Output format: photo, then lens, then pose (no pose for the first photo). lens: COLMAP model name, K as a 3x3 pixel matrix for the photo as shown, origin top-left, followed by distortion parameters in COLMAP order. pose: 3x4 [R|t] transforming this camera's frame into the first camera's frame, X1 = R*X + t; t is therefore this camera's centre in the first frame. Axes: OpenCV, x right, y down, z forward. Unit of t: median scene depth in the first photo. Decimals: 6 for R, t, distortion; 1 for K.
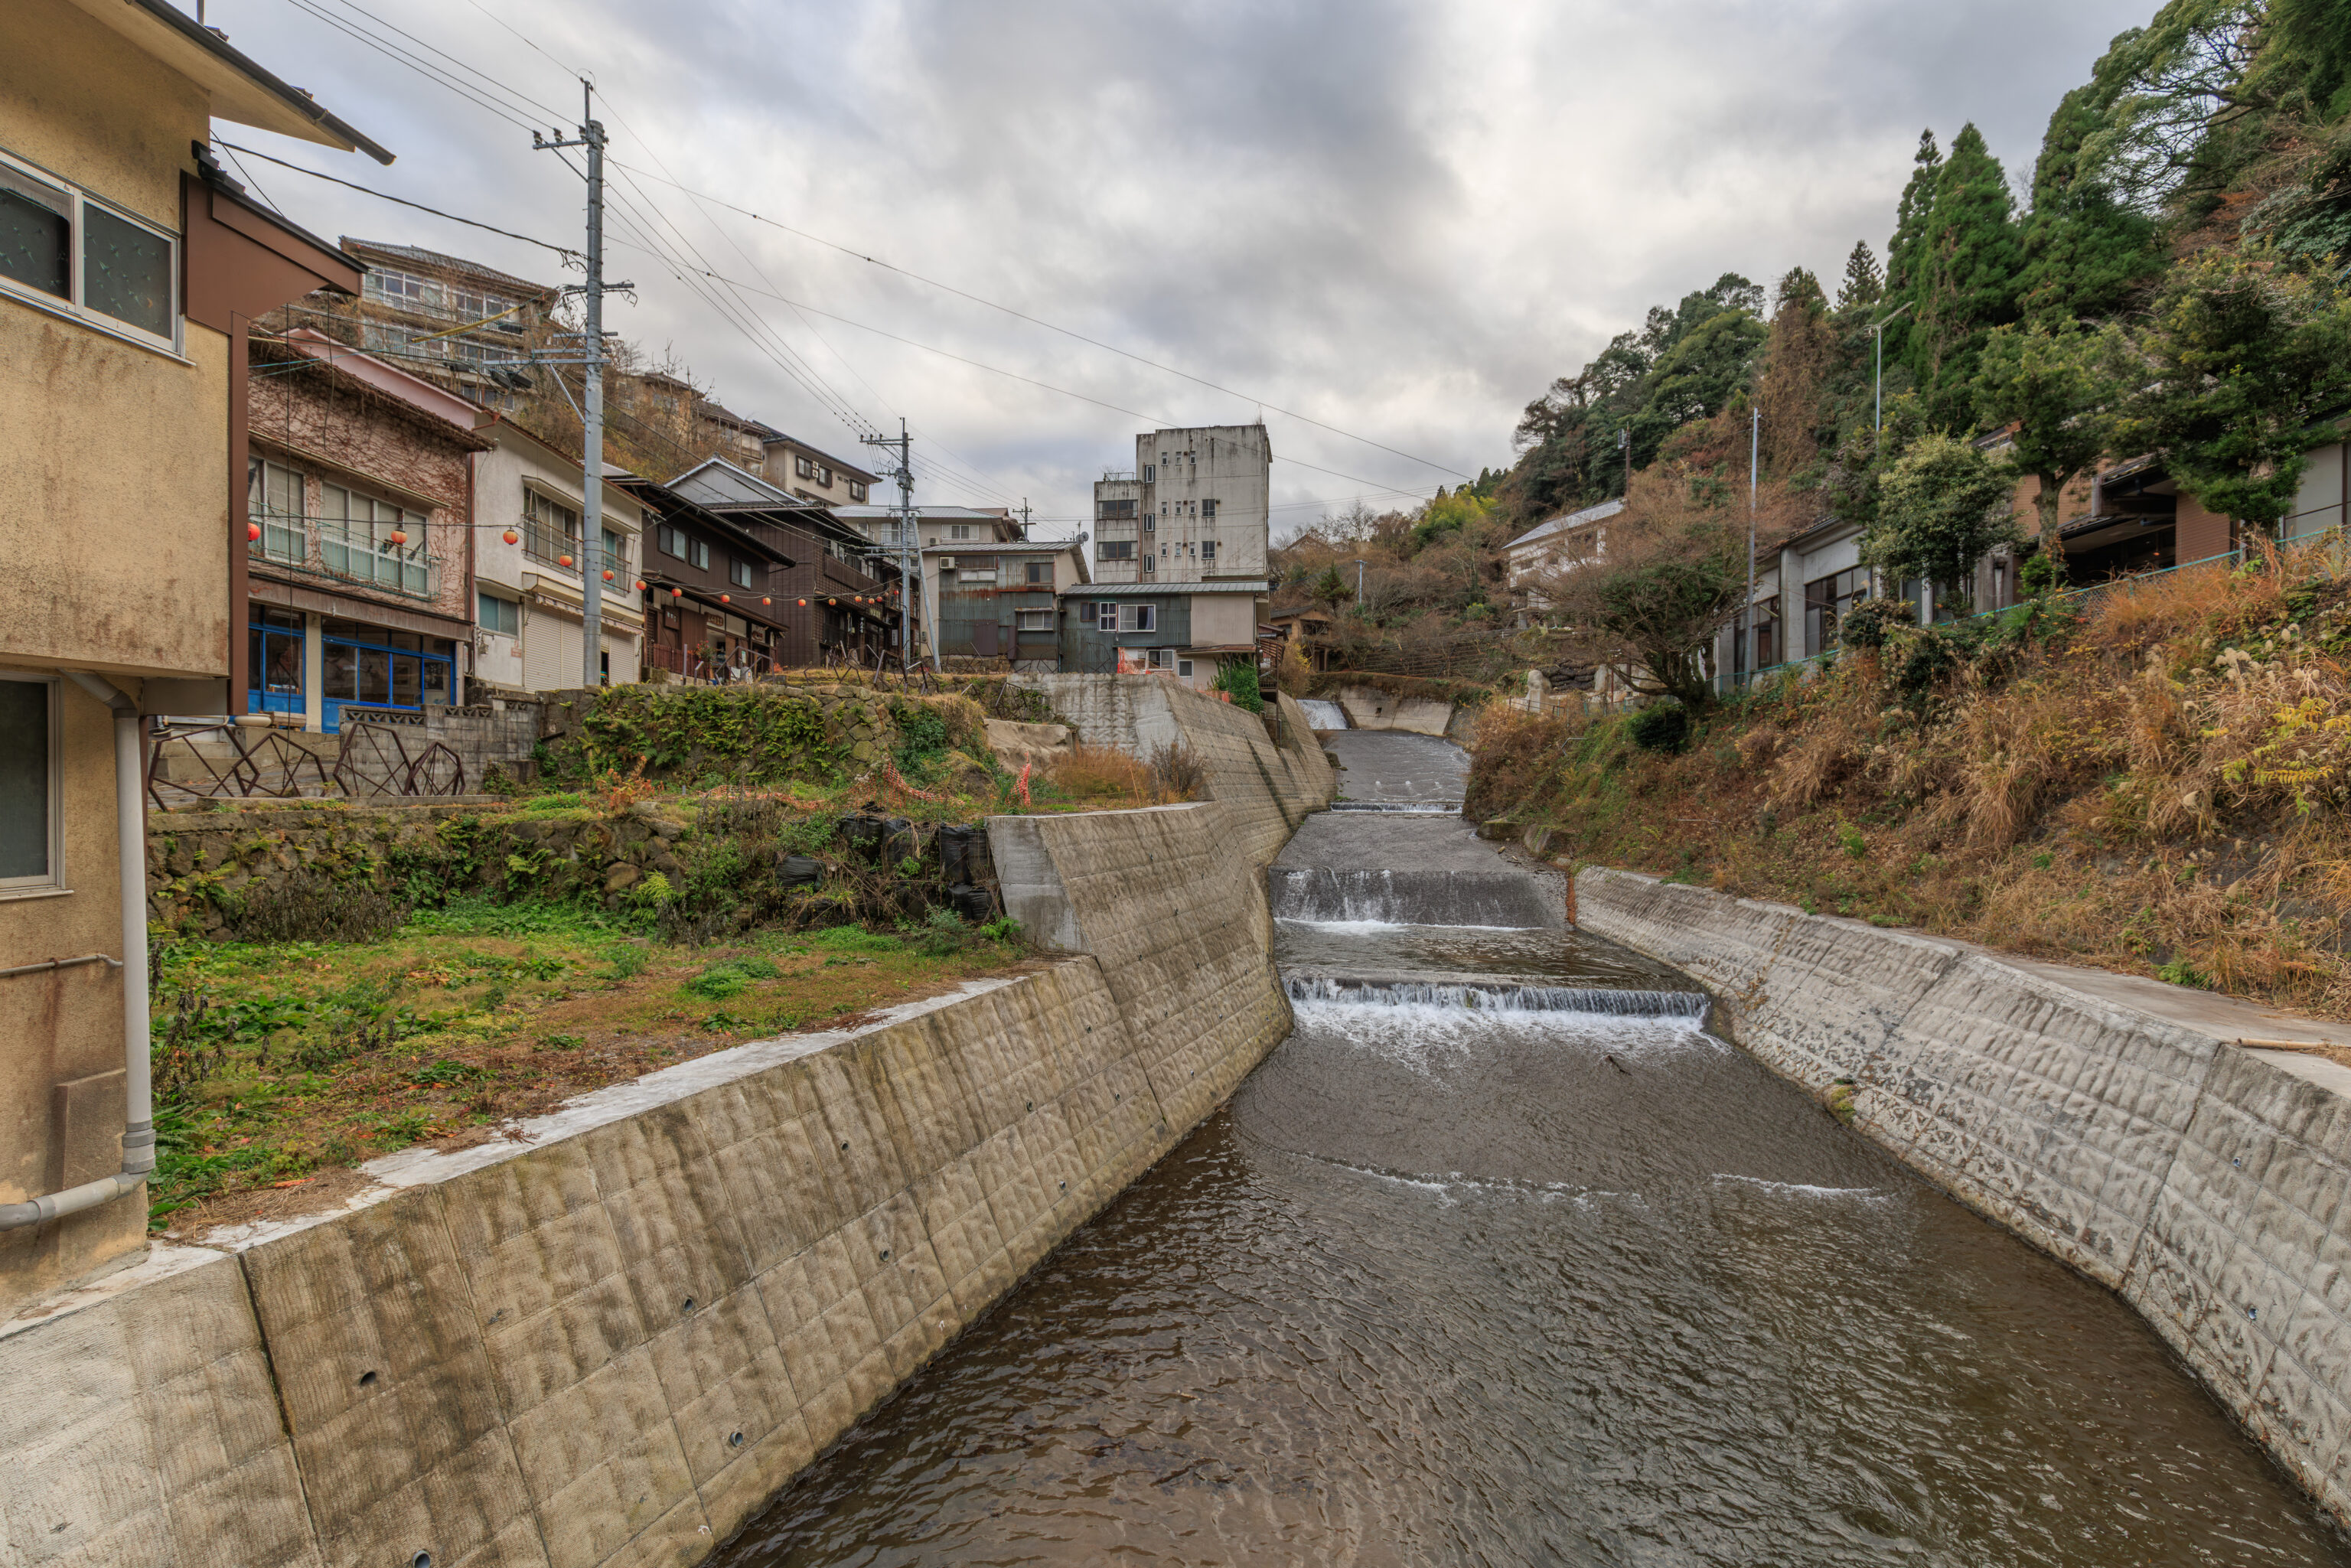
lens RADIAL K [[1033.4, 0, 1169.1], [0, 1033.4, 786.2], [0, 0, 1]] dist [0.003379, -0.000397]
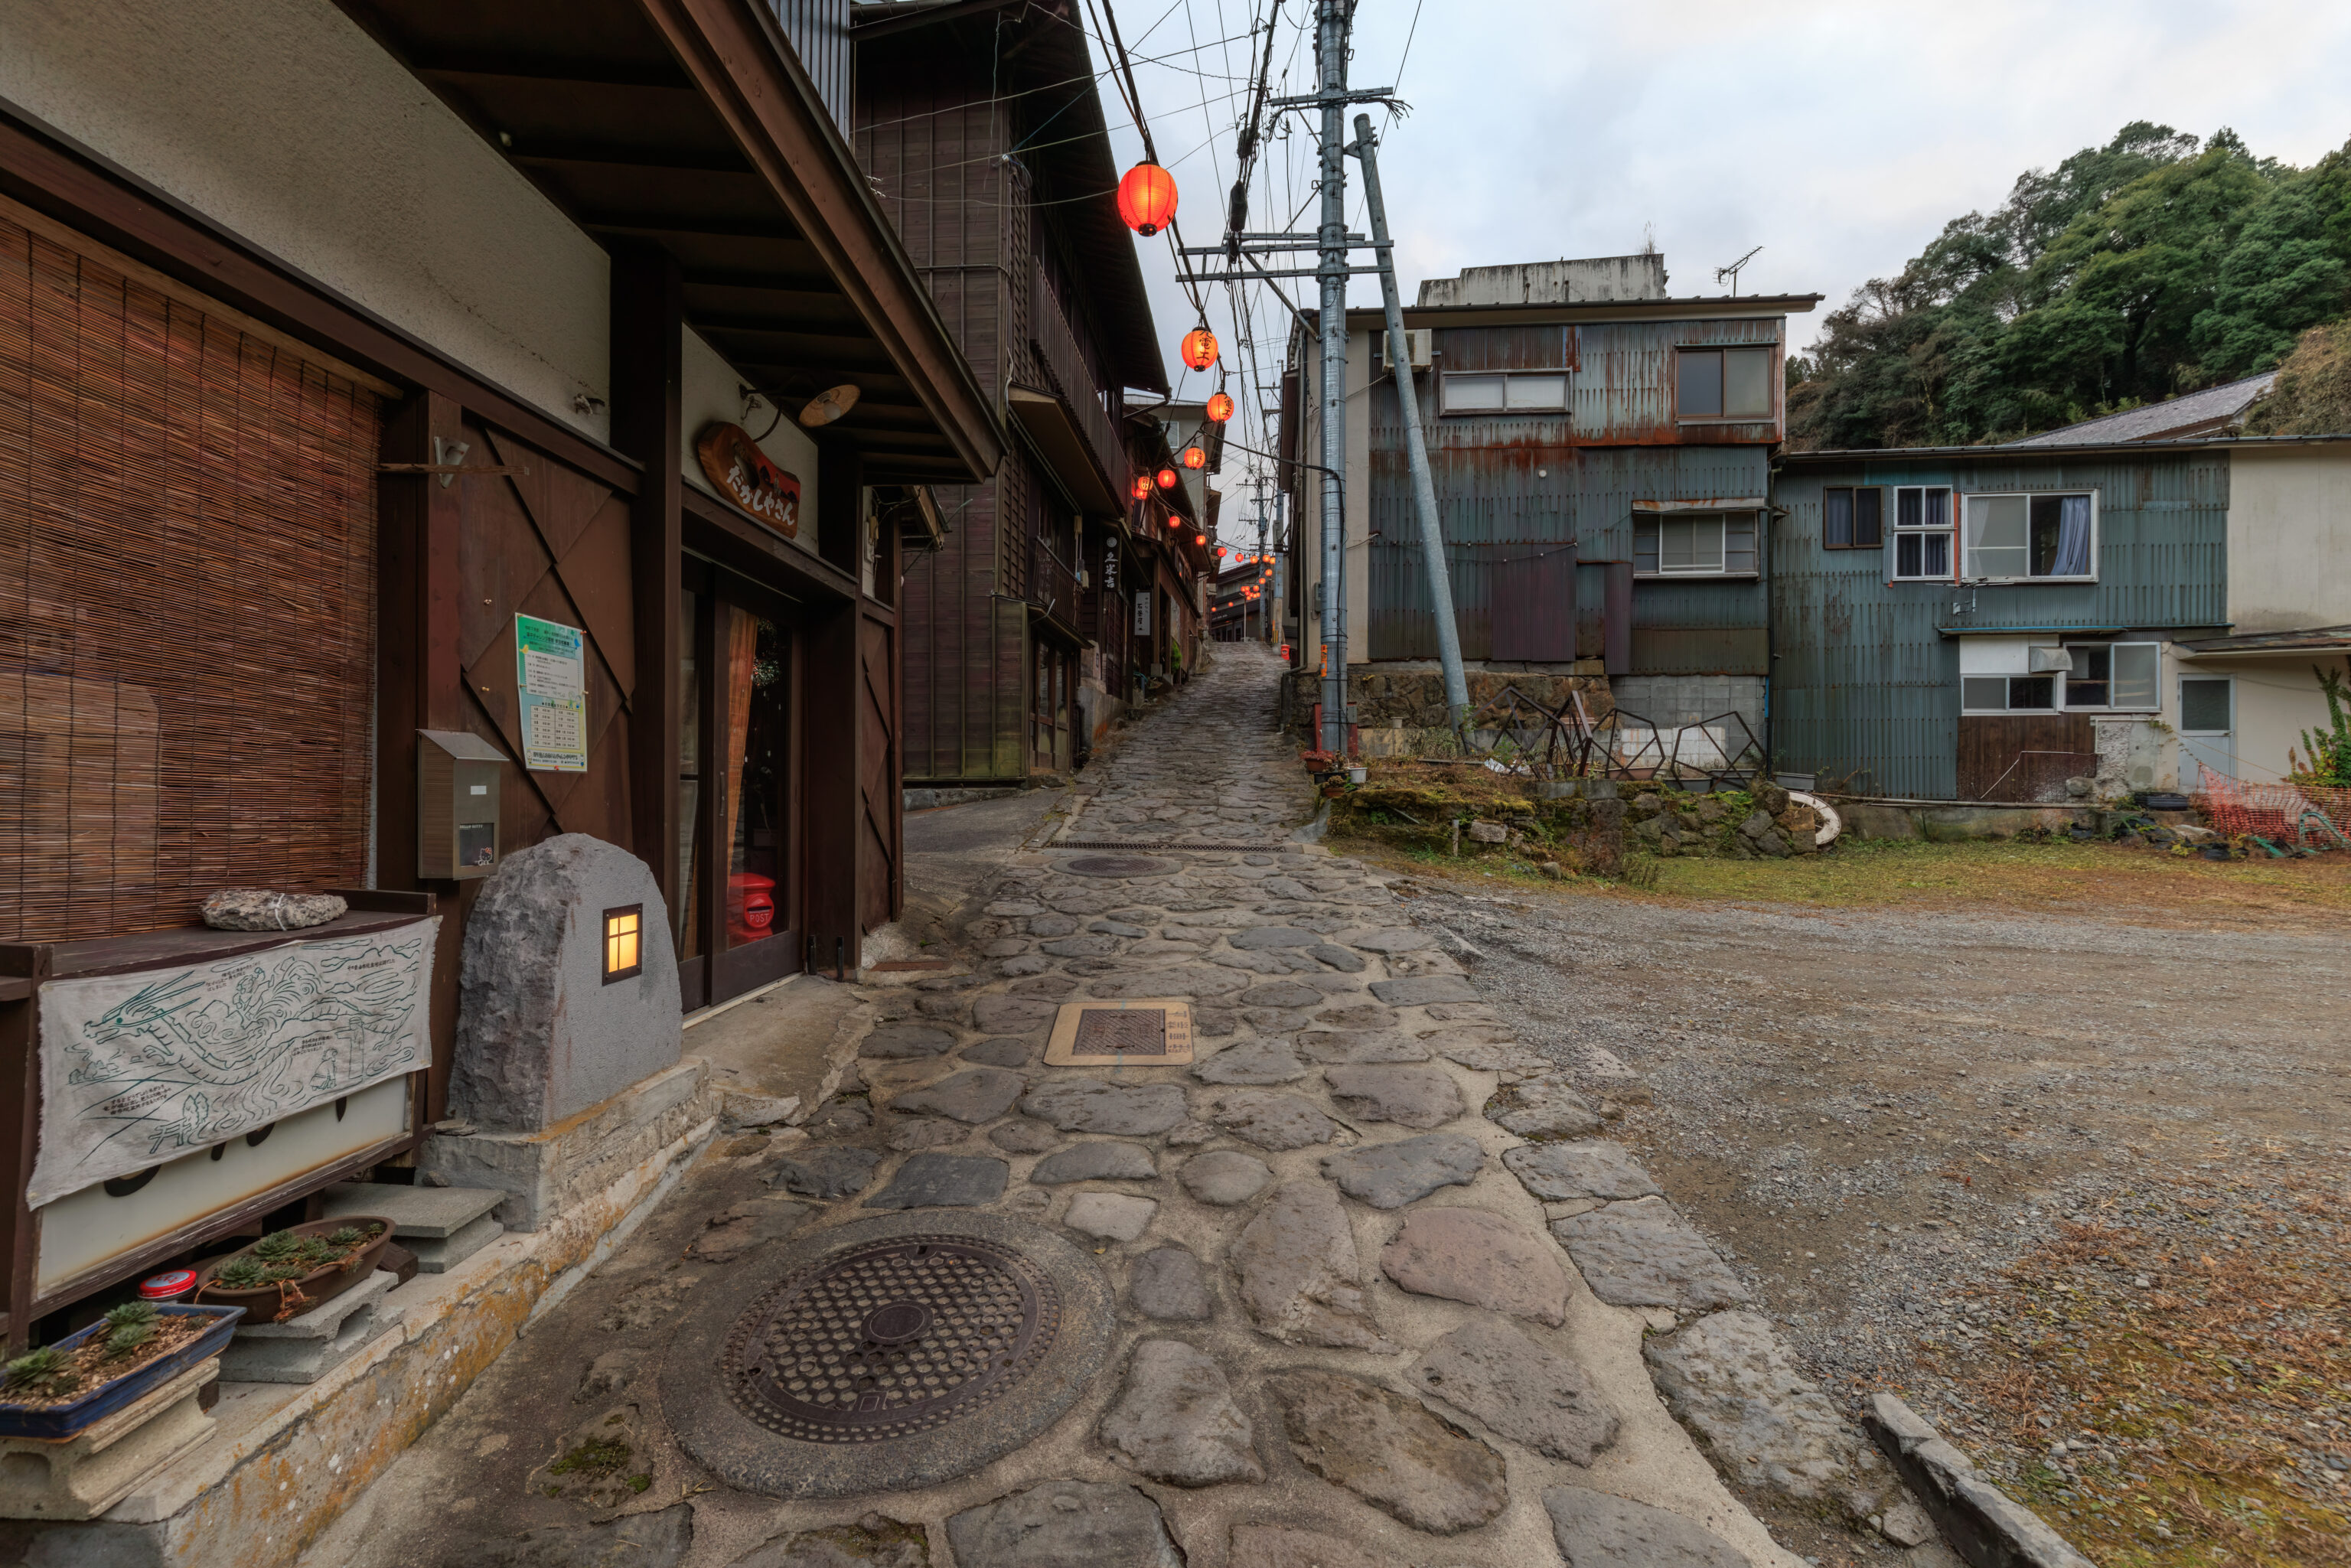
lens RADIAL K [[1033.4, 0, 1169.1], [0, 1033.4, 786.2], [0, 0, 1]] dist [0.003379, -0.000397]
pose [[0.999861, 0.000566, -0.016660, -0.167216], [-0.000653, 0.999986, -0.005196, -0.053928], [0.016656, 0.005206, 0.999848, 0.424428]]
